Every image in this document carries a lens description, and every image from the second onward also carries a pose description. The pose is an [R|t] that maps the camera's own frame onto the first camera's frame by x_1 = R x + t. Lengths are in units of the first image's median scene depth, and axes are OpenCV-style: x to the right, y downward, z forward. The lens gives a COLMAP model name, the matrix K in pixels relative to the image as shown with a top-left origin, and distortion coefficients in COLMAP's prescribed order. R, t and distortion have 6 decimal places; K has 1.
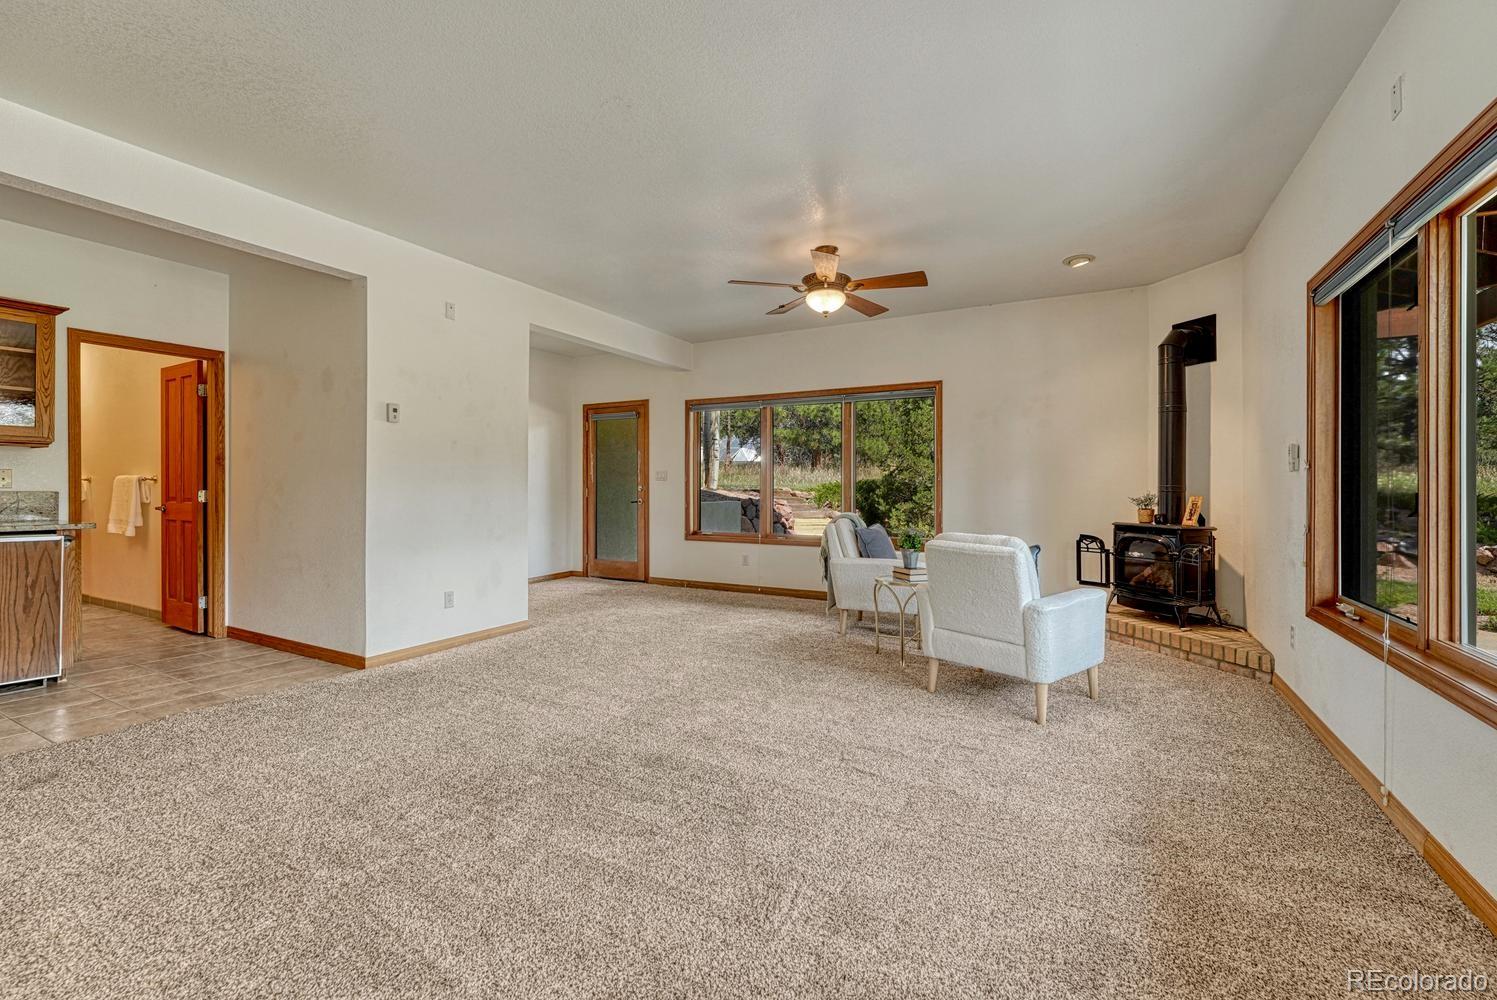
lens RADIAL K [[643.9, 0, 743.6], [0, 643.9, 490.5], [0, 0, 1]] dist [-0.009911, 0.000747]
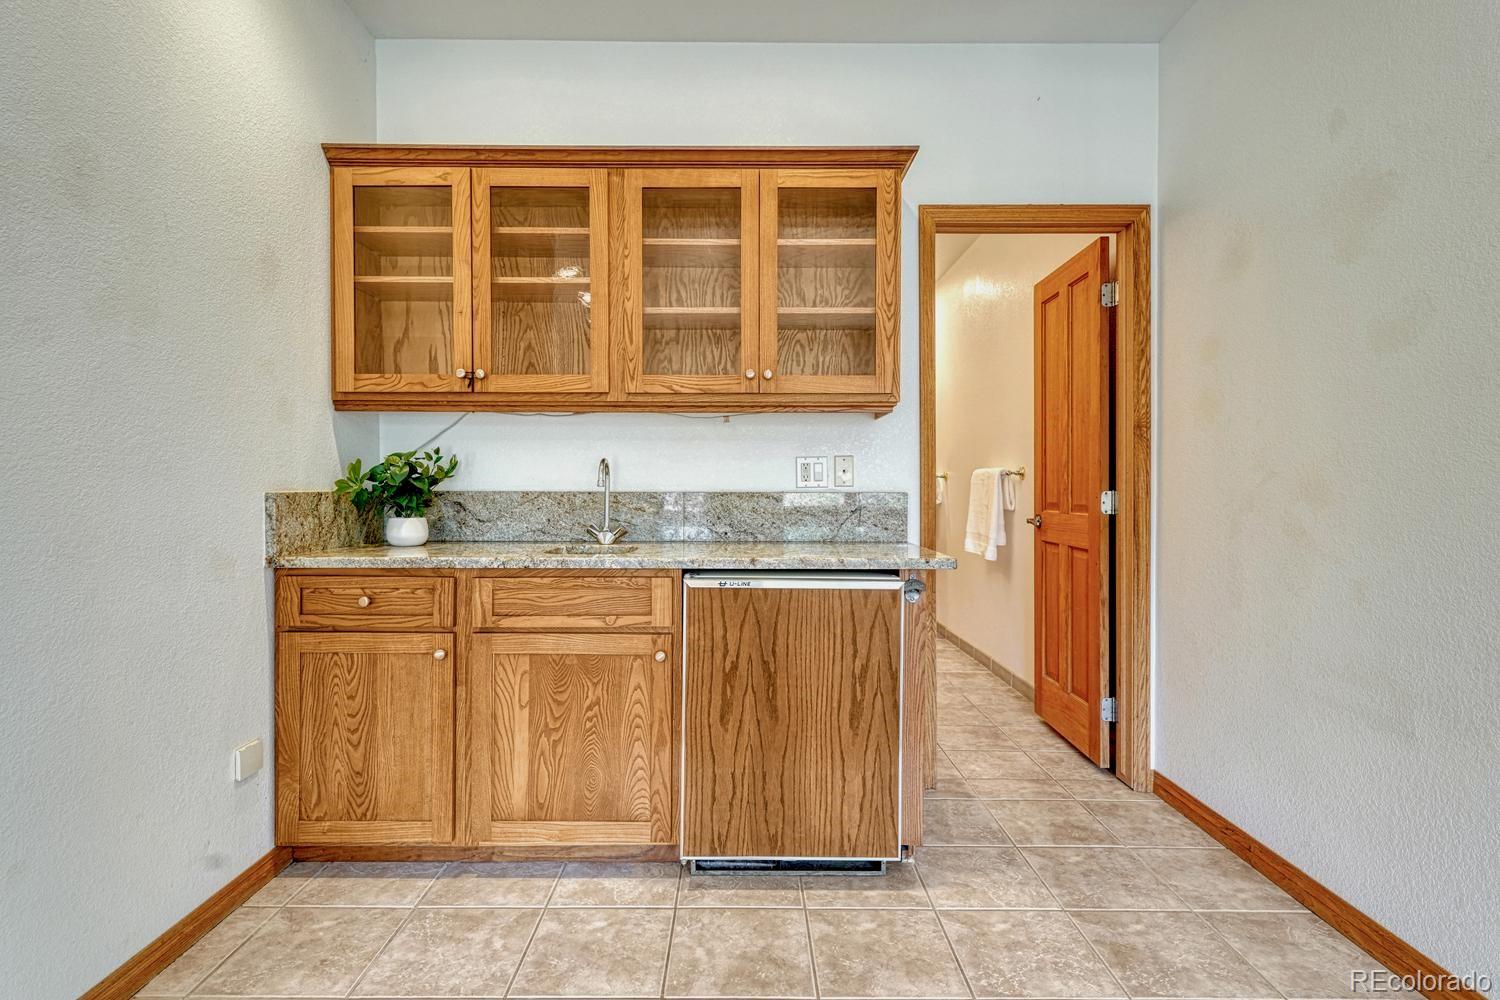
lens RADIAL K [[746.2, 0, 753.3], [0, 746.2, 489.3], [0, 0, 1]] dist [0.002455, -0.000572]
pose [[0.498665, -0.000145, -0.866795, -0.467686], [-0.000929, 0.999999, -0.000702, -0.000970], [0.866794, 0.001155, 0.498665, 0.453318]]
